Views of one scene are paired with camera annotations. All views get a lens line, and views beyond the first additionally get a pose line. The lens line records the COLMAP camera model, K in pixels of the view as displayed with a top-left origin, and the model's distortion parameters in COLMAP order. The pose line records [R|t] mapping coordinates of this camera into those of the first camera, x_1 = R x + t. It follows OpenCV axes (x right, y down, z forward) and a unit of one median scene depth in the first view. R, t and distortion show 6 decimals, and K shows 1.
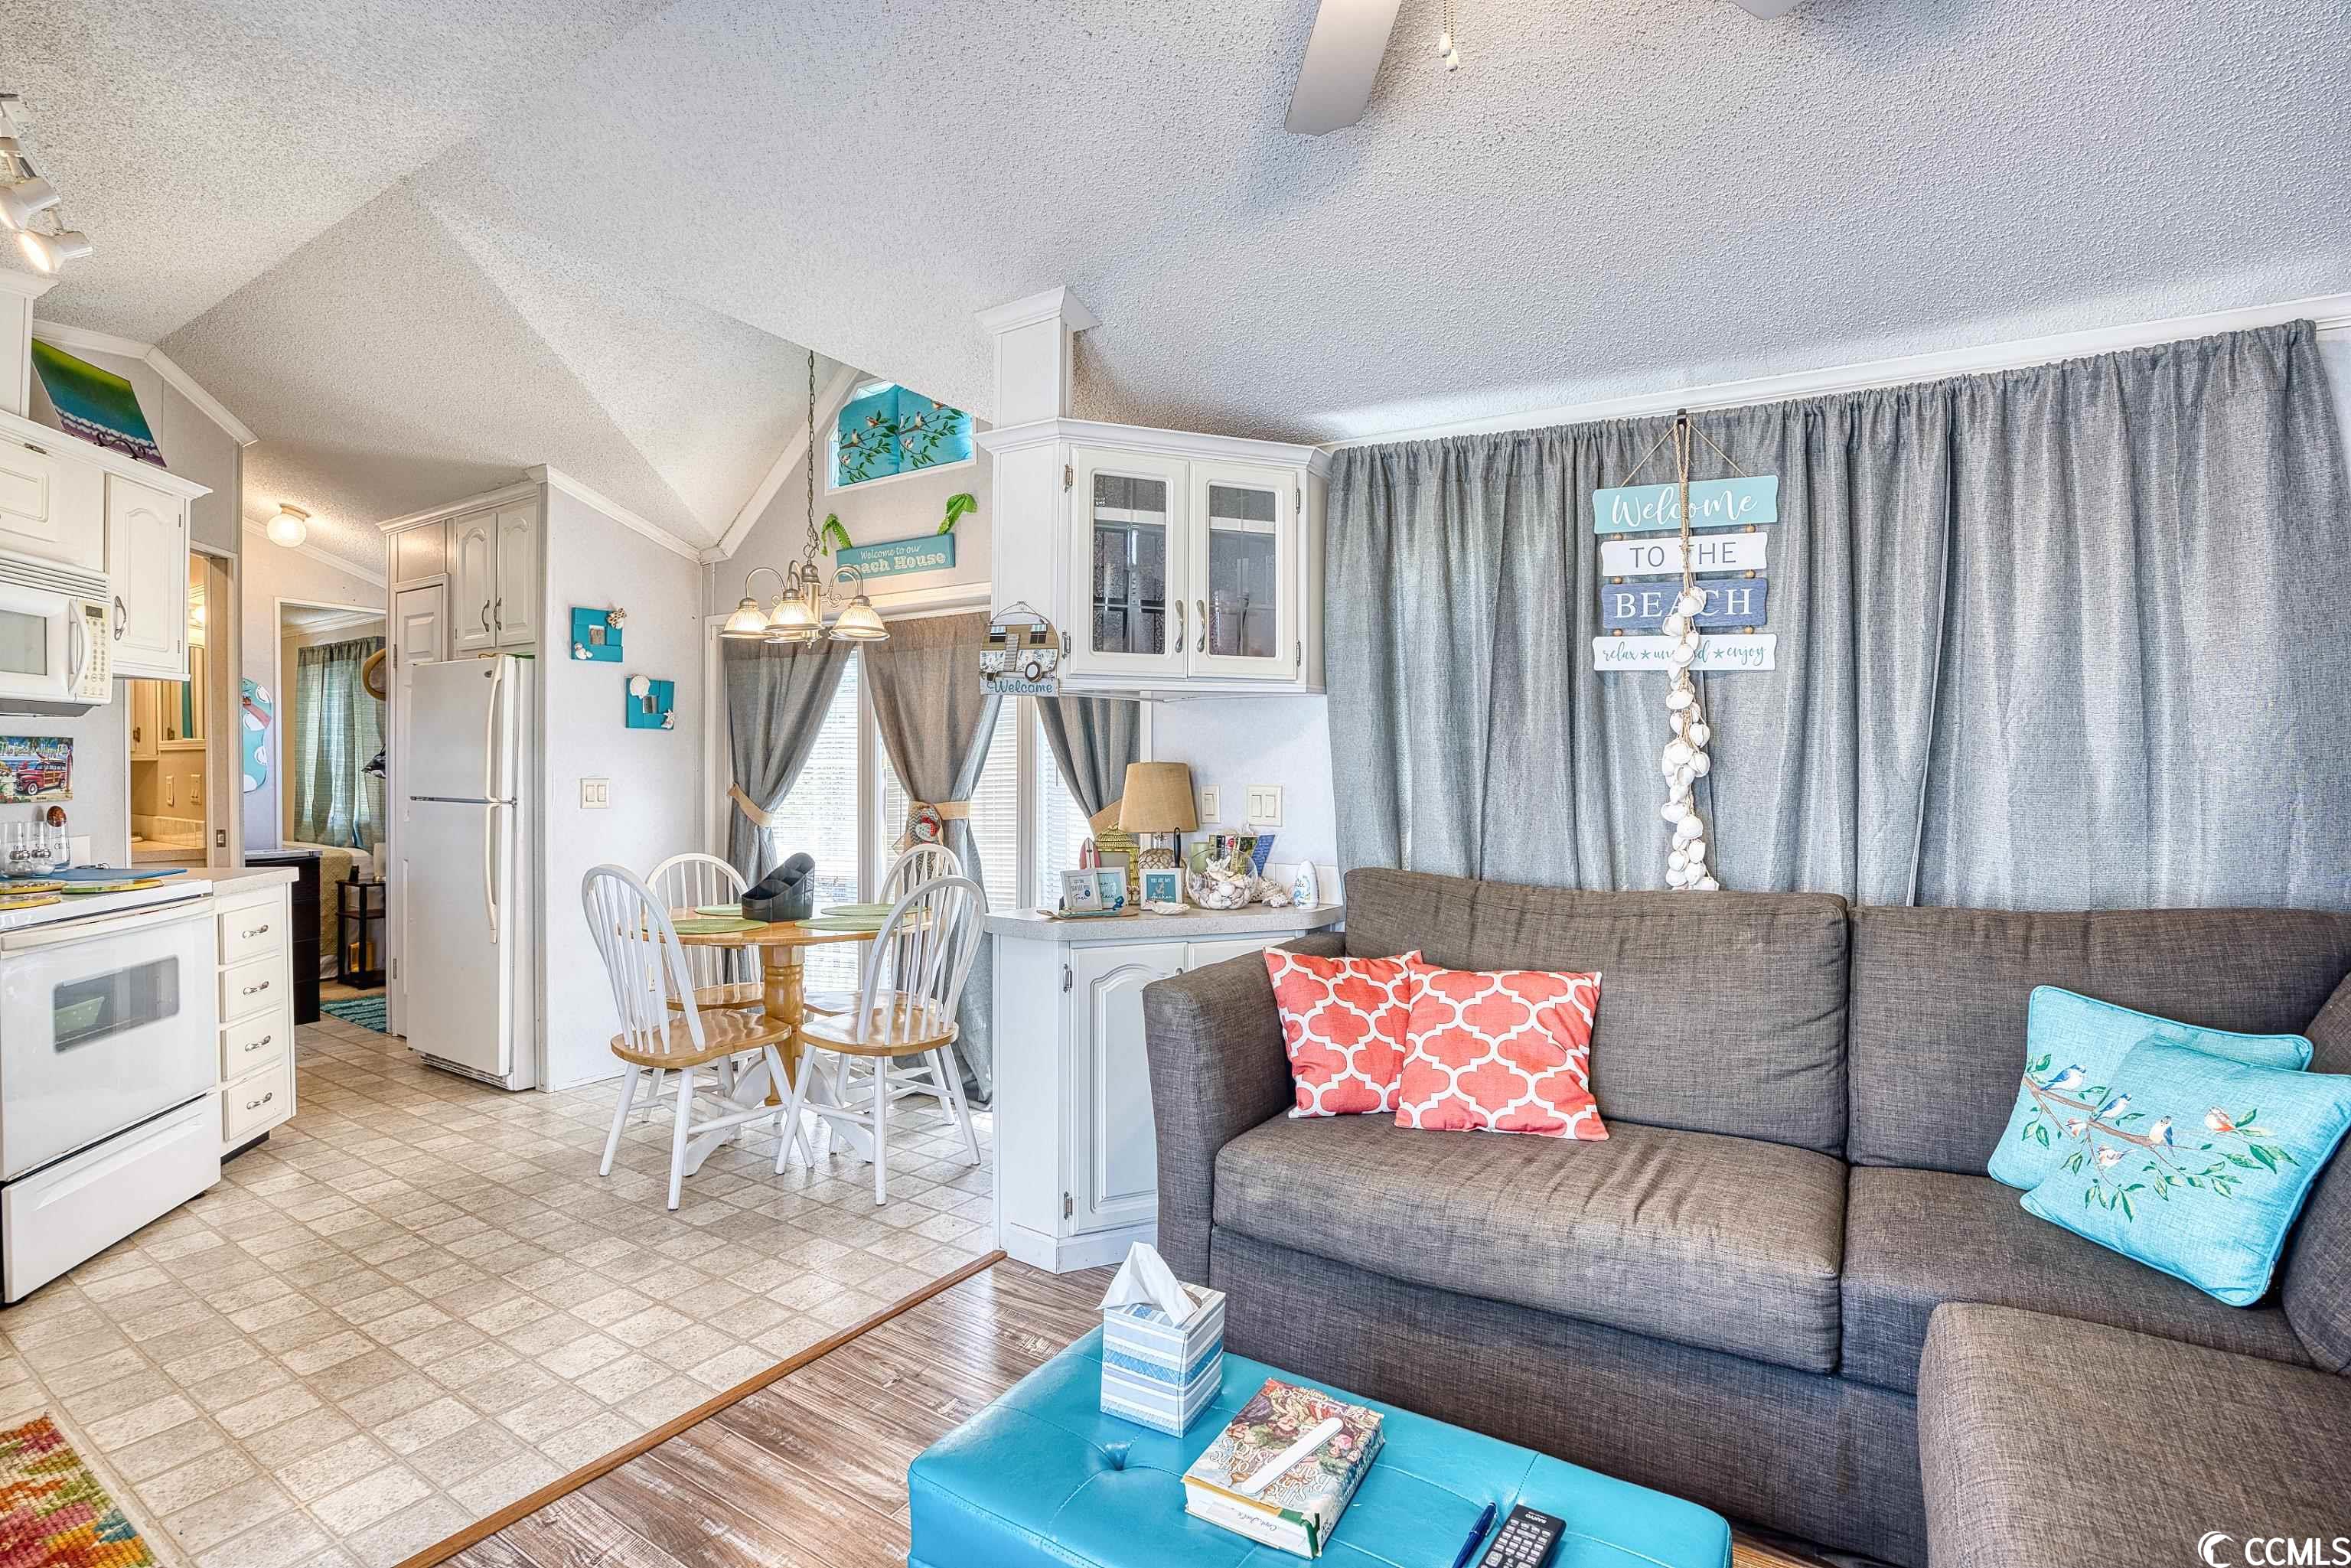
lens RADIAL K [[1106.3, 0, 1170.8], [0, 1106.3, 779.1], [0, 0, 1]] dist [-0.059389, 0.015249]
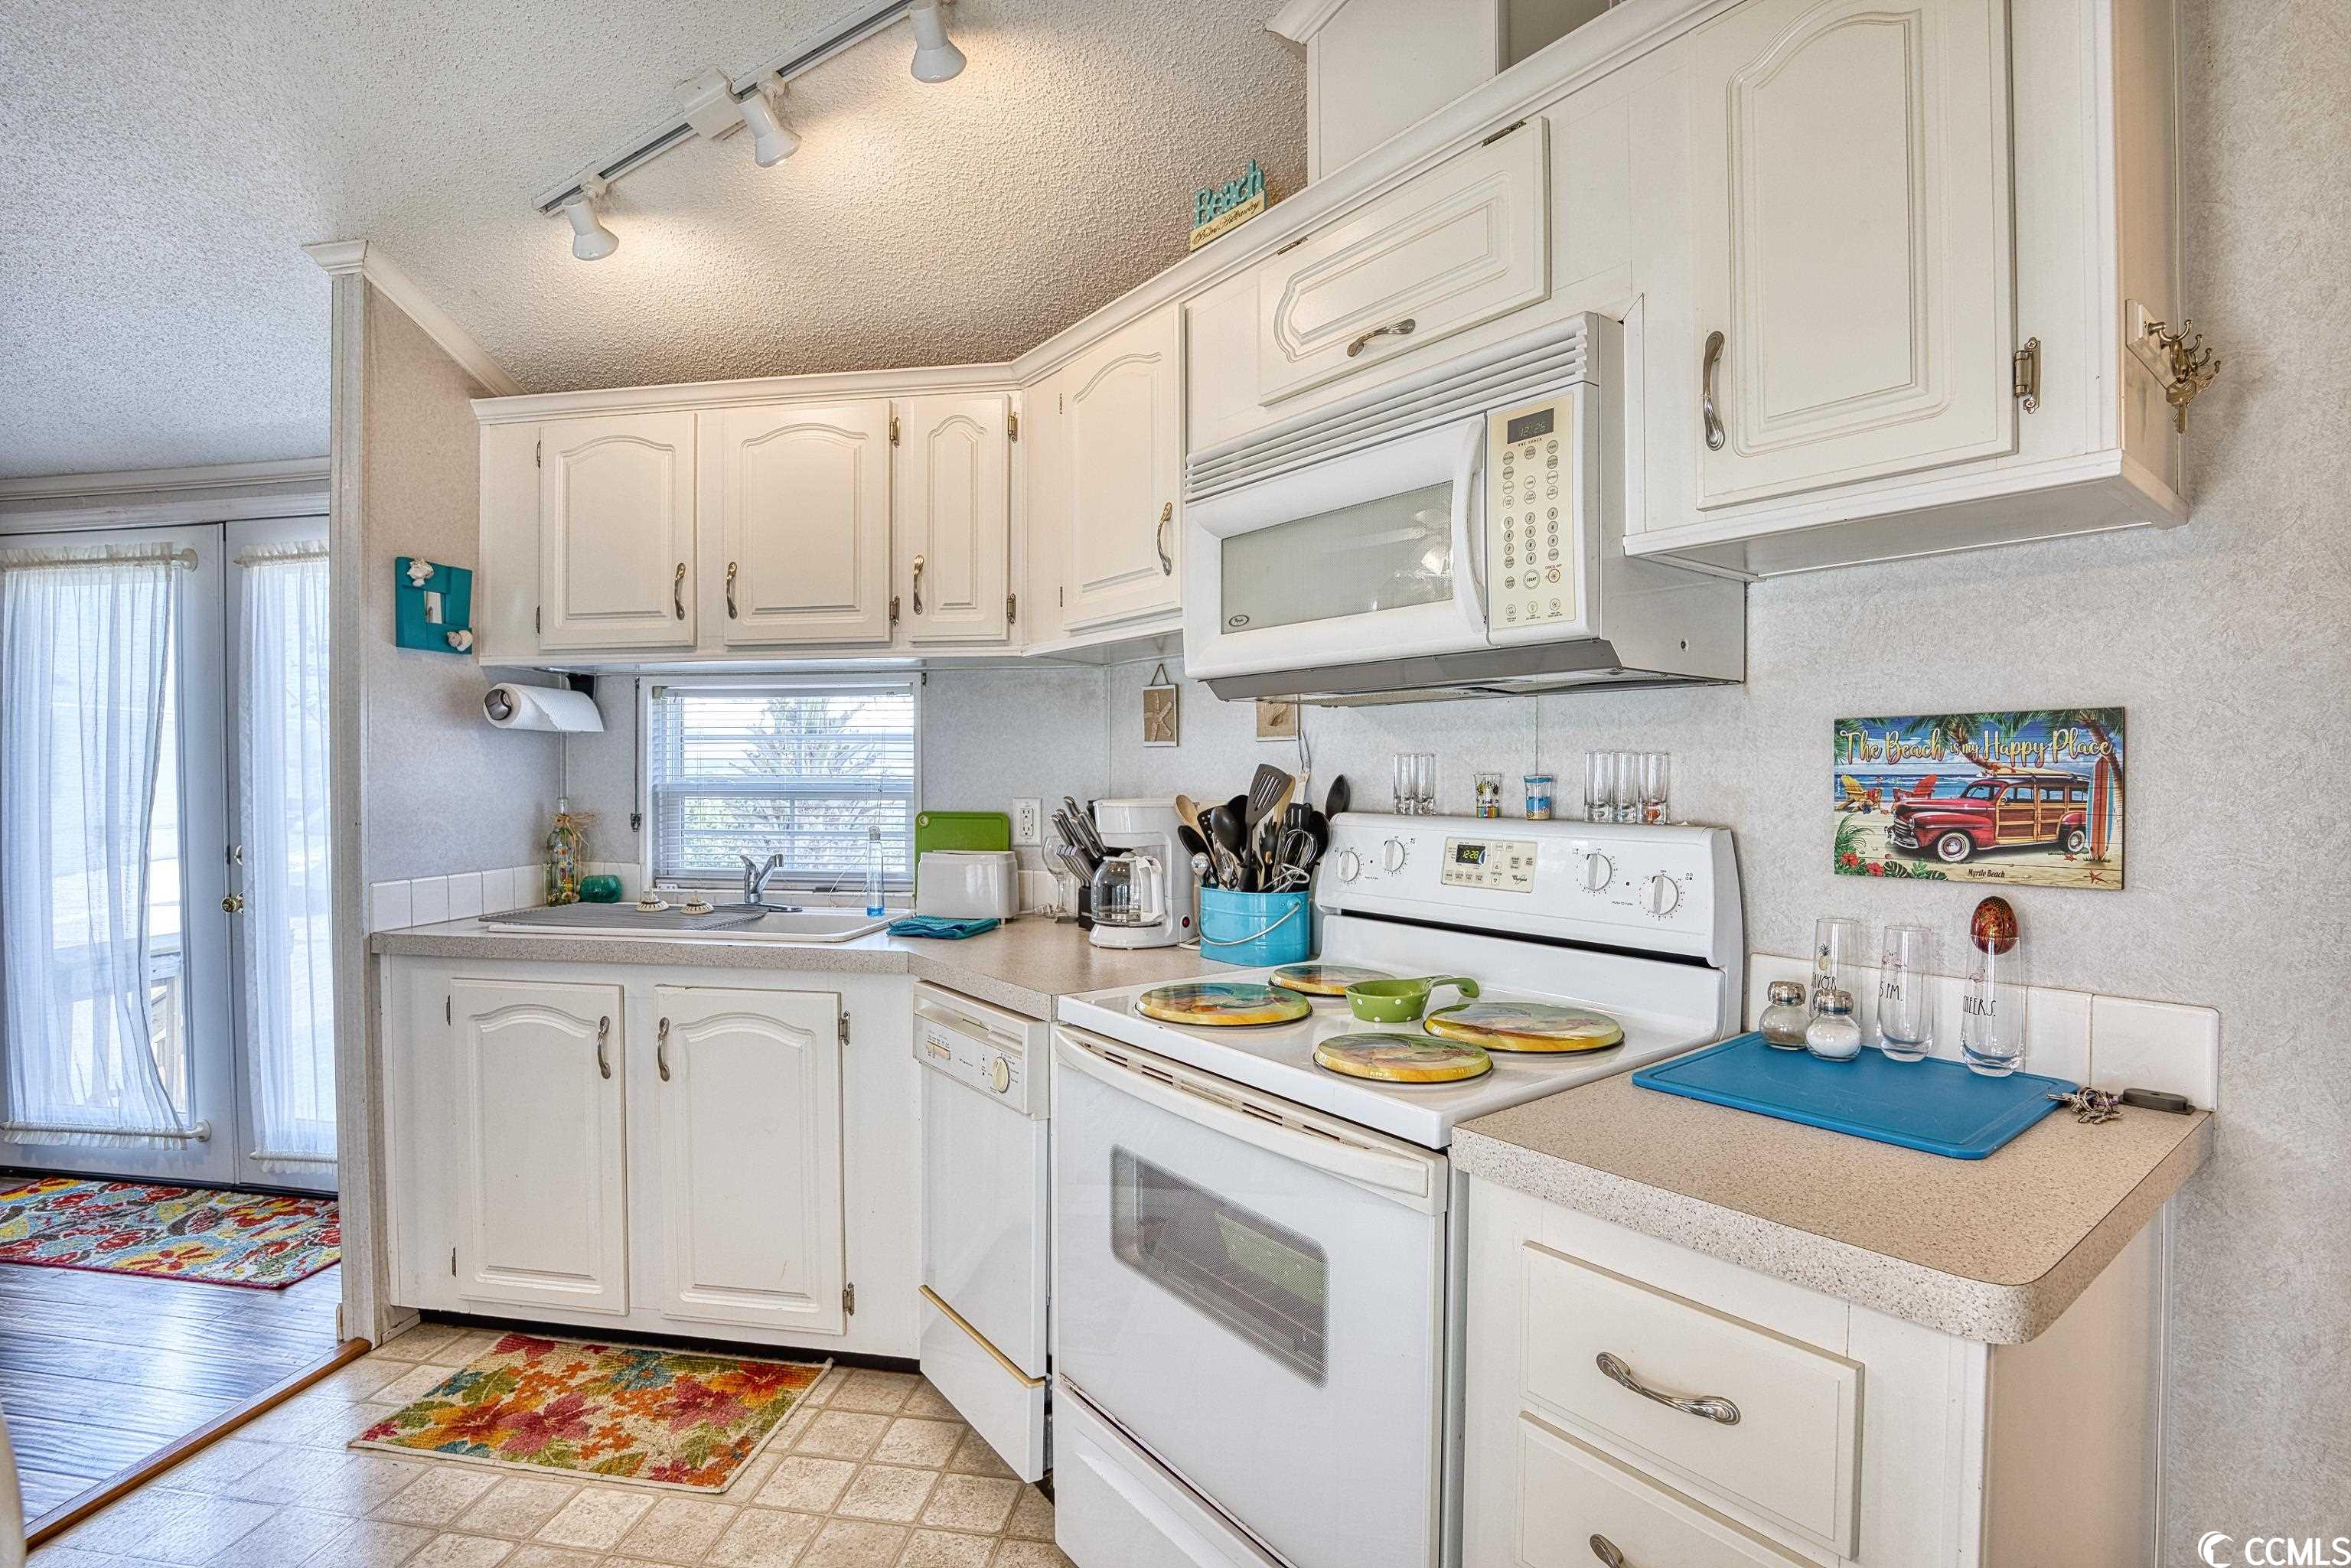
lens RADIAL K [[1117.6, 0, 1182.4], [0, 1117.6, 798.9], [0, 0, 1]] dist [-0.059575, 0.014839]
pose [[-0.907914, 0.003934, -0.419137, -0.605639], [-0.010768, 0.999407, 0.032708, -0.017697], [0.419017, 0.034209, -0.907334, 1.164006]]
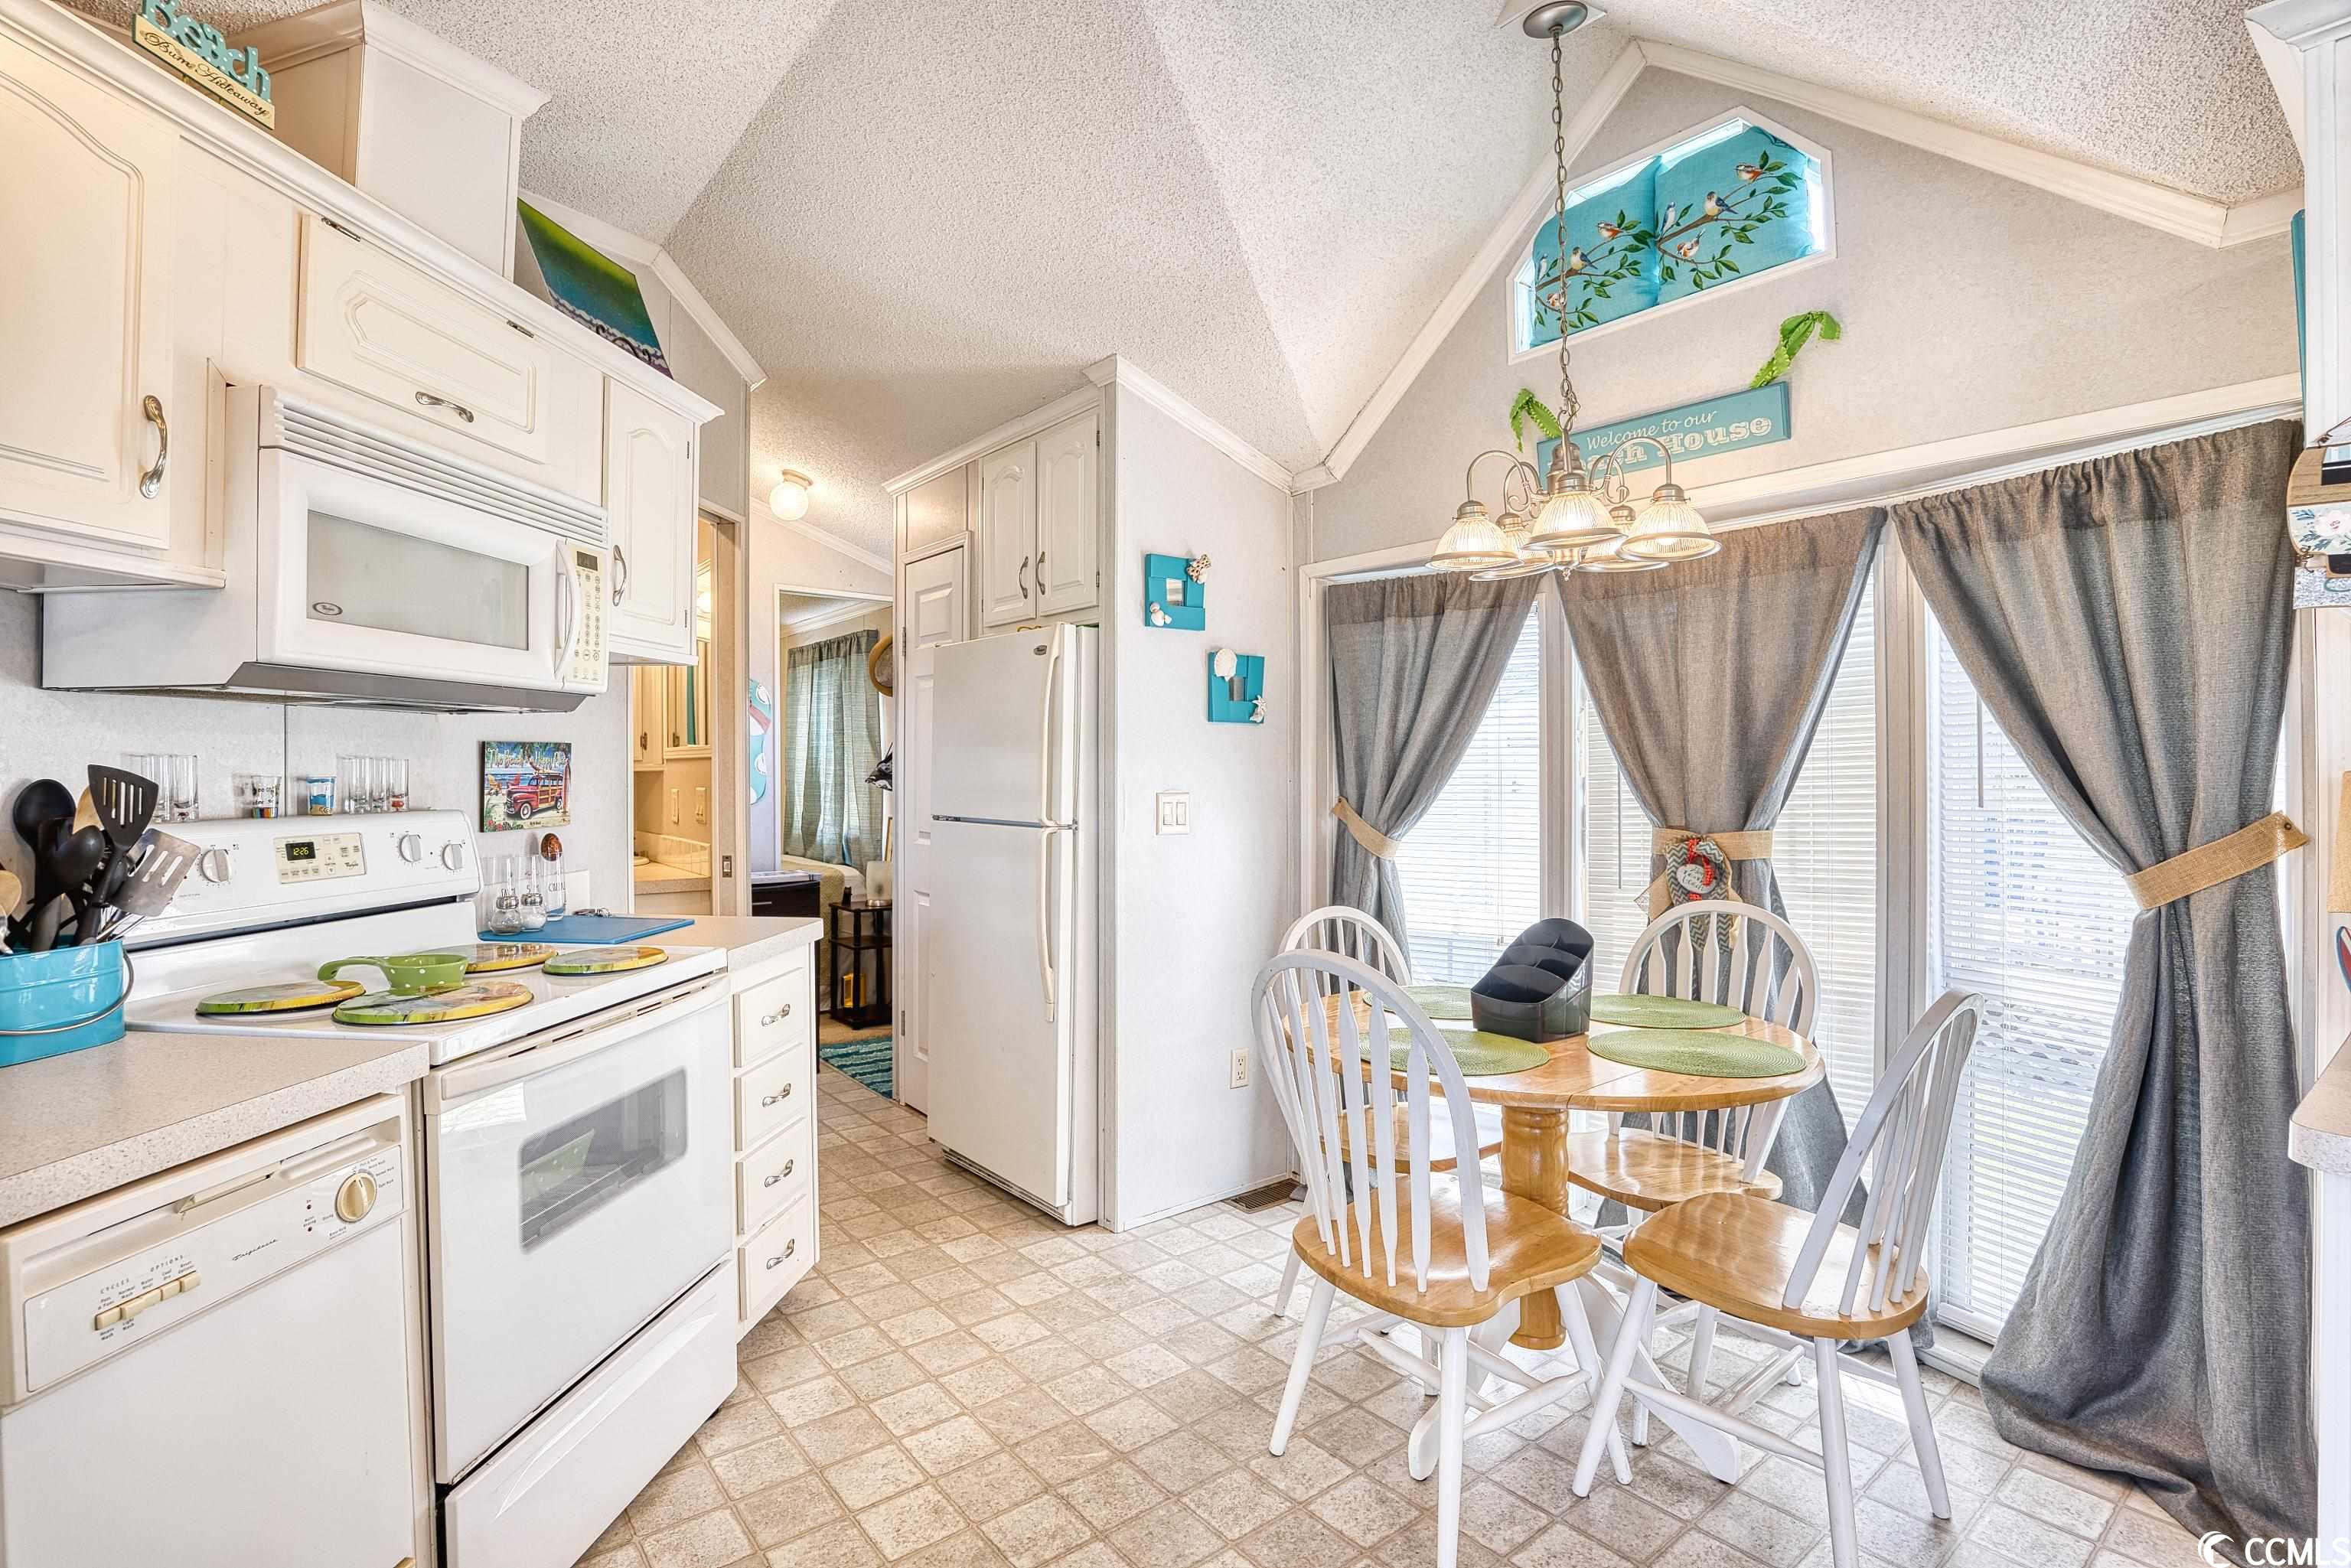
lens RADIAL K [[1116.3, 0, 1173.8], [0, 1116.3, 761.7], [0, 0, 1]] dist [-0.062647, 0.017949]
pose [[0.945877, -0.008994, -0.324400, -0.360635], [0.003343, 0.999833, -0.017971, -0.009798], [0.324507, 0.015914, 0.945749, 0.380601]]
